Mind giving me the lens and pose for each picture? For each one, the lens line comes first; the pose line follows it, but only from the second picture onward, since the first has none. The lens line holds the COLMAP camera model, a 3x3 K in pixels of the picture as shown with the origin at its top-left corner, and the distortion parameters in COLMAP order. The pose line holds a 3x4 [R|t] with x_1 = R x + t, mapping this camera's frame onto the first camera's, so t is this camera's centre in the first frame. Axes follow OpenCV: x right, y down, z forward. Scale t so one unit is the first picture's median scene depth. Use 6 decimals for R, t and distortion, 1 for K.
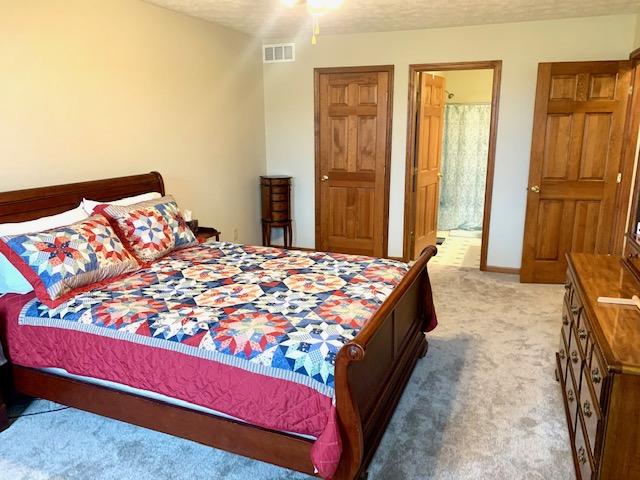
lens RADIAL K [[487.3, 0, 325.2], [0, 487.3, 243.0], [0, 0, 1]] dist [0.035434, -0.042594]
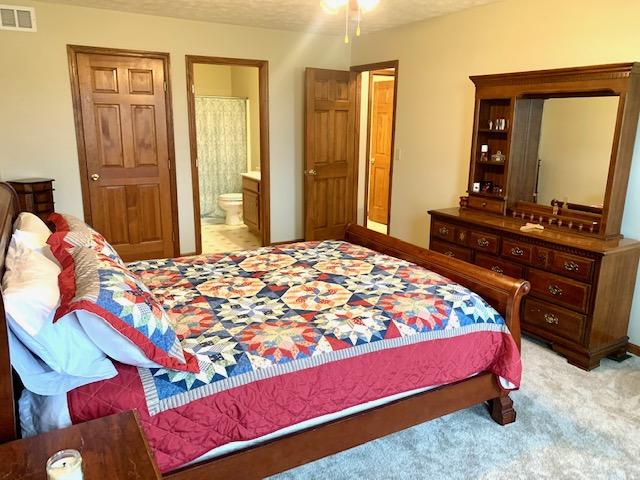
lens RADIAL K [[487.3, 0, 322.7], [0, 487.3, 238.1], [0, 0, 1]] dist [0.035434, -0.042594]
pose [[0.631285, -0.172536, 0.756115, -0.844188], [0.165186, 0.982482, 0.086276, -0.080488], [-0.757755, 0.070435, 0.648726, 0.341949]]
